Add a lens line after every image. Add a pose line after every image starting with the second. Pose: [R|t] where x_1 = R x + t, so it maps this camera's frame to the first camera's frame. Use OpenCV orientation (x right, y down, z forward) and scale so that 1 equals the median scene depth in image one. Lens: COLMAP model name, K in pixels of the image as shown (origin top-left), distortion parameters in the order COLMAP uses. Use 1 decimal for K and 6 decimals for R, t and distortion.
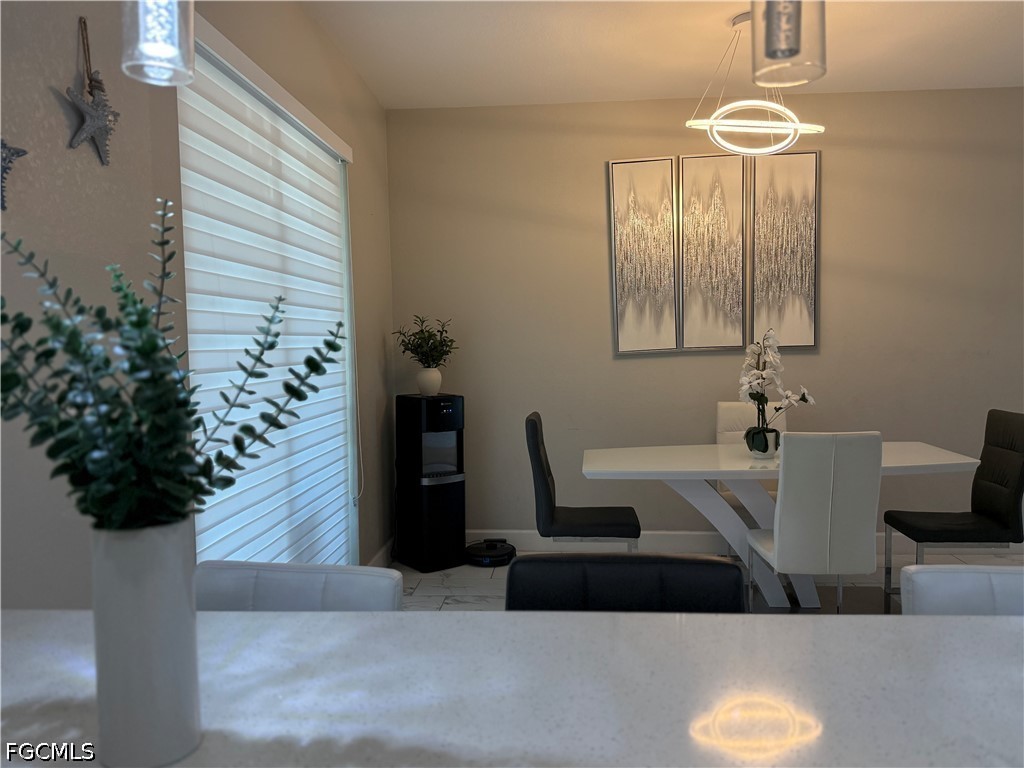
lens RADIAL K [[787.8, 0, 510.5], [0, 787.8, 384.6], [0, 0, 1]] dist [0.091150, -0.148215]
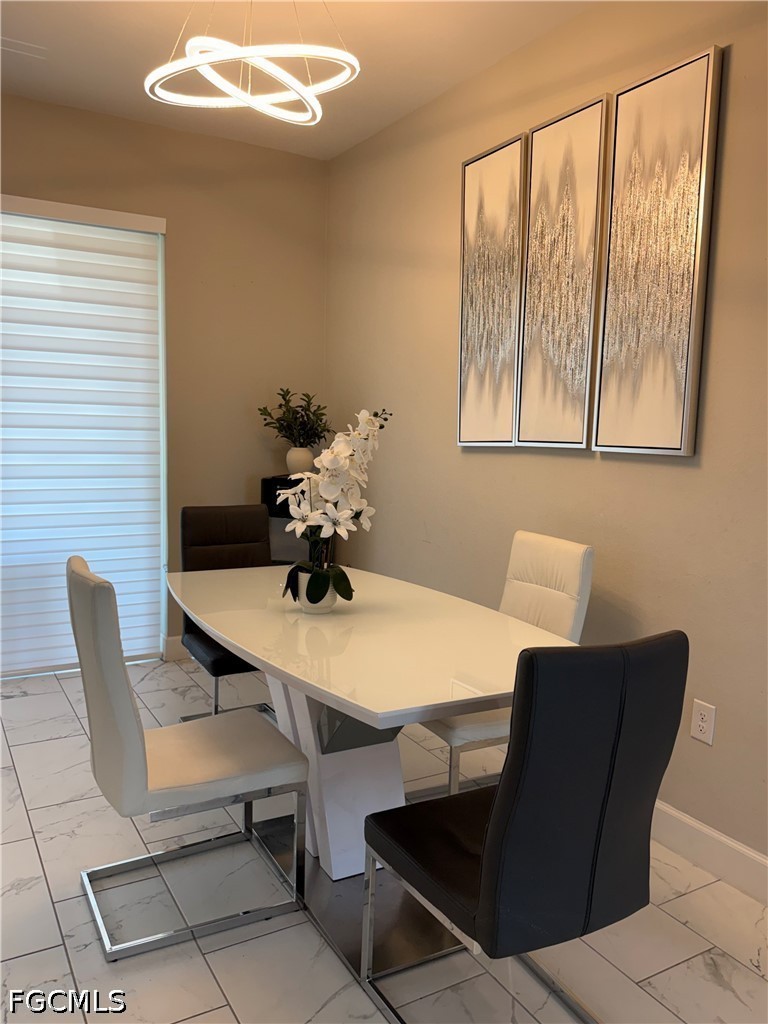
lens RADIAL K [[787.8, 0, 384.0], [0, 787.8, 512.0], [0, 0, 1]] dist [0.091150, -0.148215]
pose [[0.569709, 0.125355, -0.812230, 0.695958], [-0.082389, 0.992032, 0.095316, -0.041855], [0.817707, 0.012616, 0.575497, 0.556158]]
